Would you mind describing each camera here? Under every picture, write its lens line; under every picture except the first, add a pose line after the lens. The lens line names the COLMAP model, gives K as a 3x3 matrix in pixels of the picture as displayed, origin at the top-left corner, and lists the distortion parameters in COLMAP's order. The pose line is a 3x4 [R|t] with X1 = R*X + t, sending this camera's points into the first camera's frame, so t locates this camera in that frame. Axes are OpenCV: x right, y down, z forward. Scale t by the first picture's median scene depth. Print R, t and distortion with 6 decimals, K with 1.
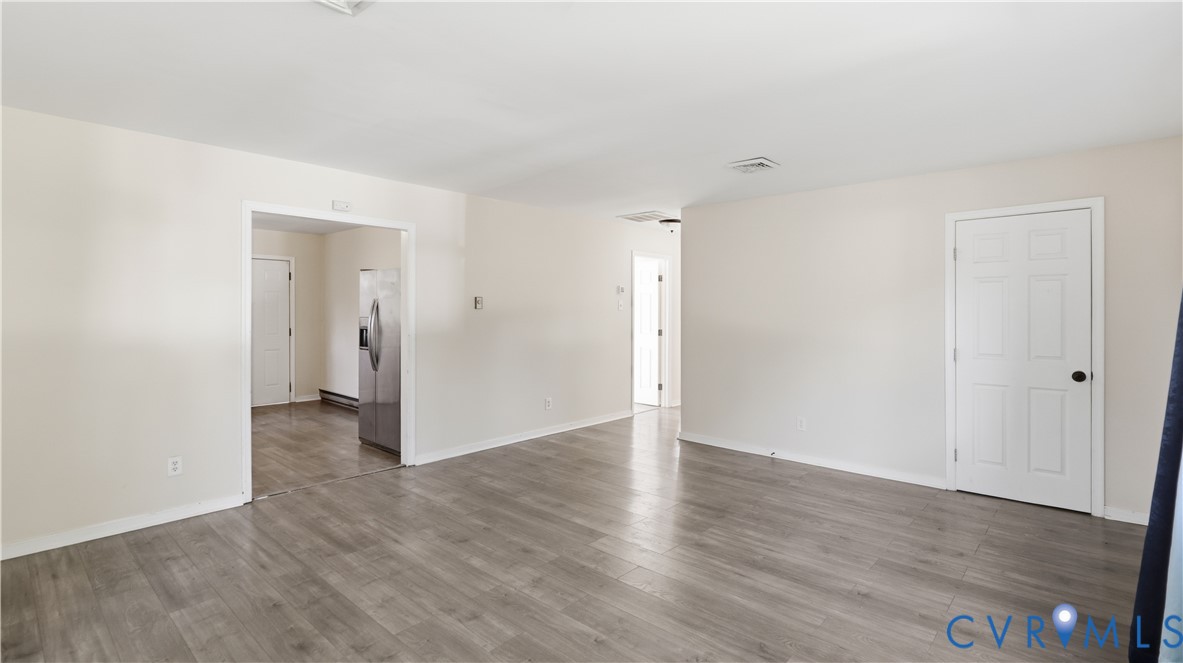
lens RADIAL K [[554.8, 0, 578.7], [0, 554.8, 319.2], [0, 0, 1]] dist [0.002970, 0.000385]
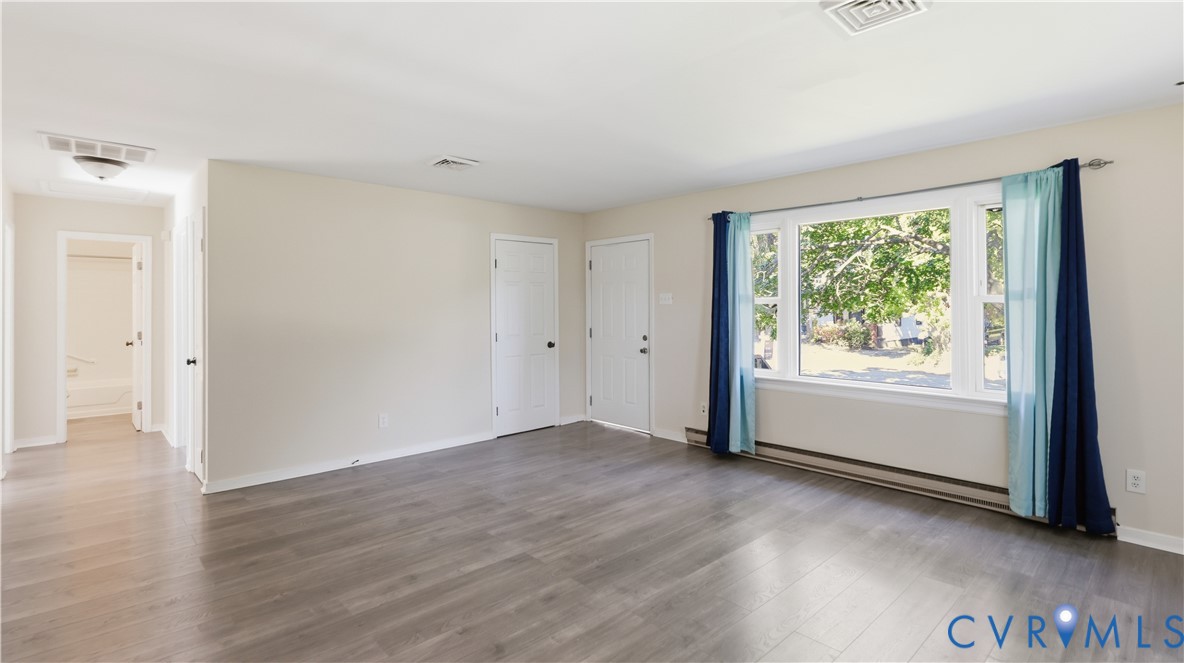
lens RADIAL K [[555.2, 0, 628.2], [0, 555.2, 314.0], [0, 0, 1]] dist [0.002970, 0.000385]
pose [[0.038613, -0.016665, 0.999115, -0.865855], [0.017865, 0.999713, 0.015985, -0.013084], [-0.999095, 0.017232, 0.038900, 0.810654]]
